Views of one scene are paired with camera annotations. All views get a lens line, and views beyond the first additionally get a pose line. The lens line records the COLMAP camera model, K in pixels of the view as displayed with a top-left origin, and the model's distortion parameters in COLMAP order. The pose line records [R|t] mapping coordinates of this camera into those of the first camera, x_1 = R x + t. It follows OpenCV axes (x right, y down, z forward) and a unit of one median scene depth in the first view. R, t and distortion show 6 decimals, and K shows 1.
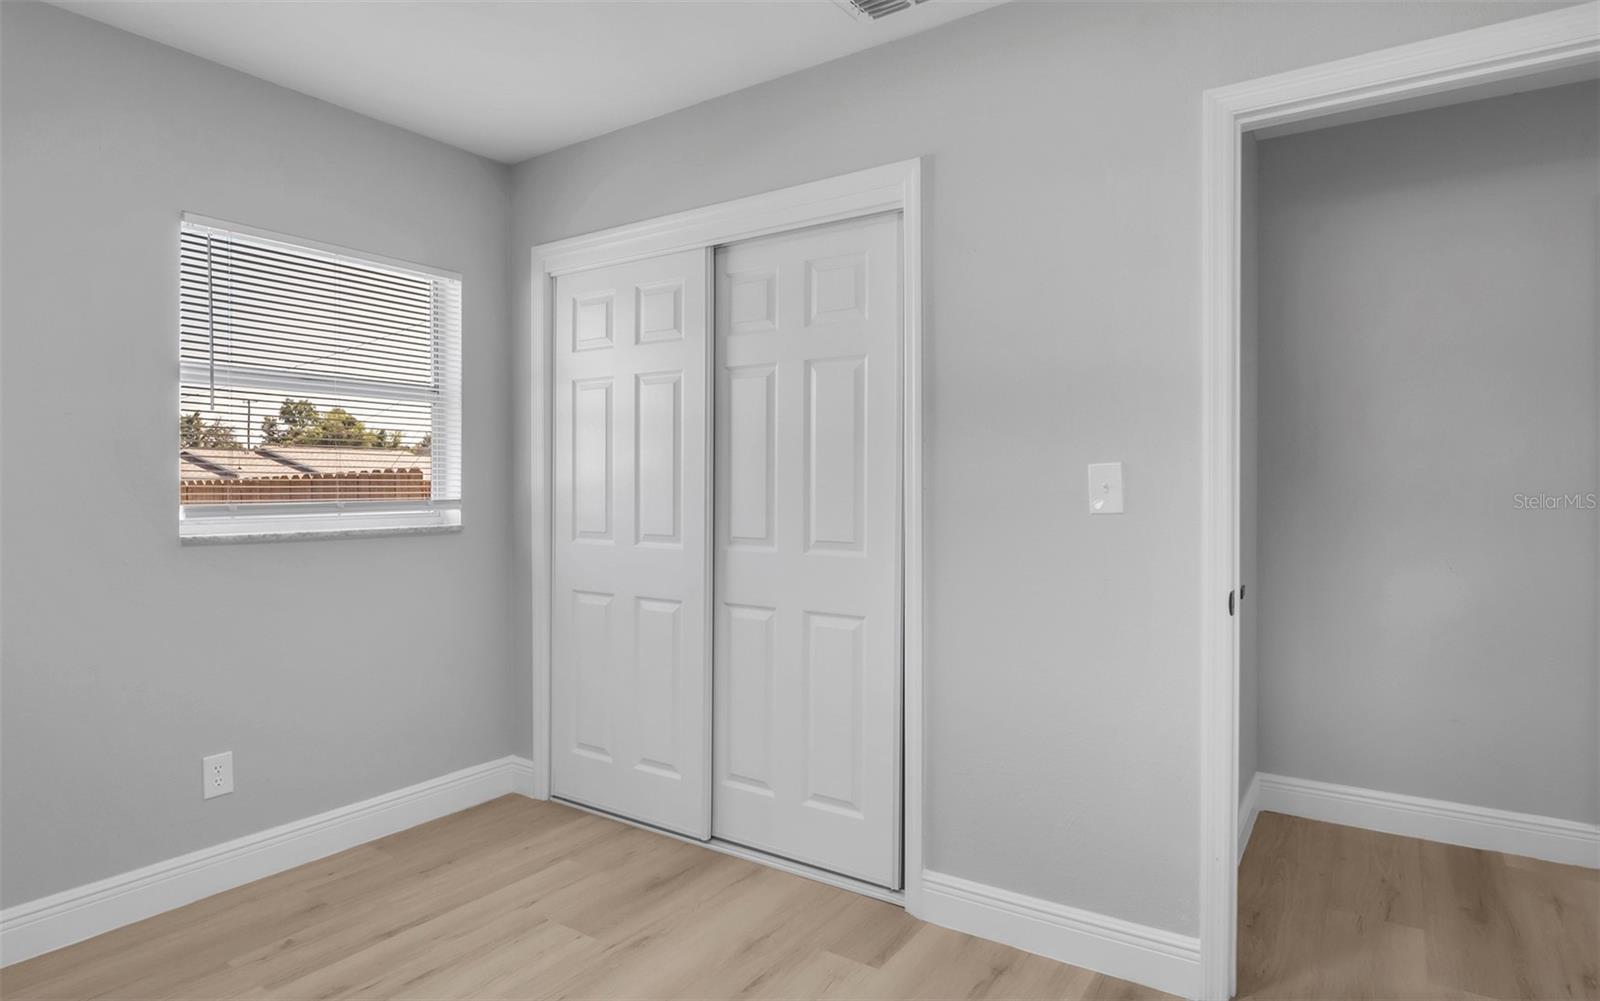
lens RADIAL K [[868.8, 0, 797.8], [0, 868.8, 495.9], [0, 0, 1]] dist [-0.011943, -0.004129]
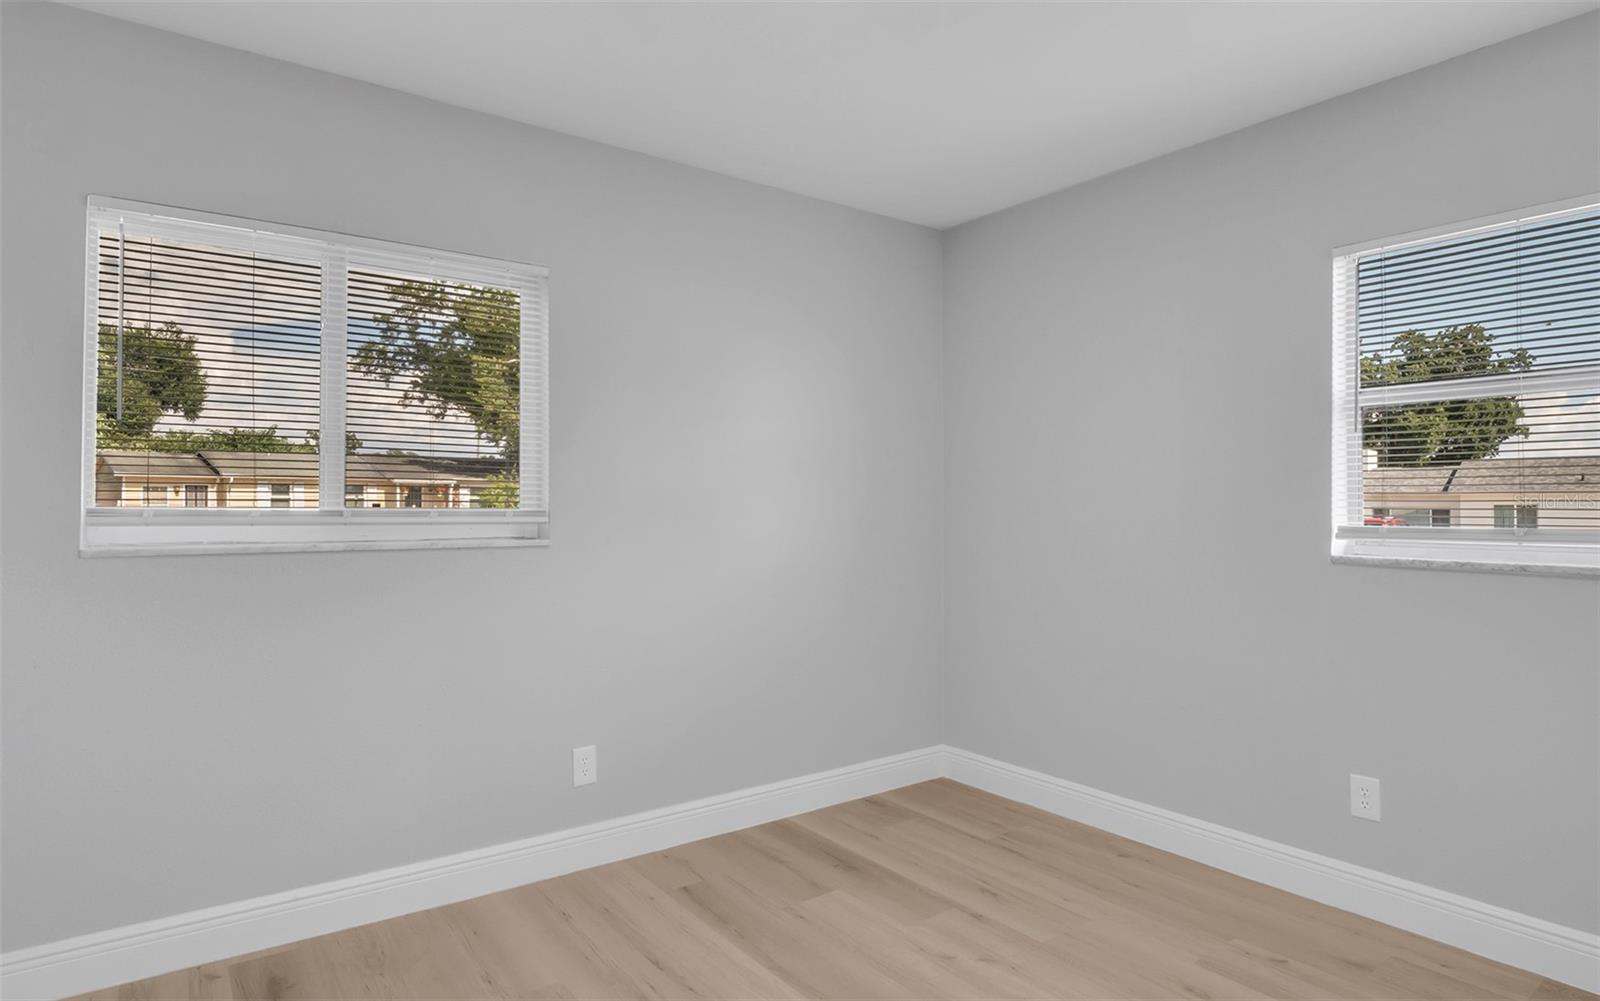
lens RADIAL K [[868.8, 0, 799.8], [0, 868.8, 501.2], [0, 0, 1]] dist [-0.011943, -0.004129]
pose [[-0.339259, -0.011548, -0.940622, 0.469880], [-0.012477, 0.999892, -0.007776, -0.003367], [0.940610, 0.009098, -0.339367, 0.686737]]
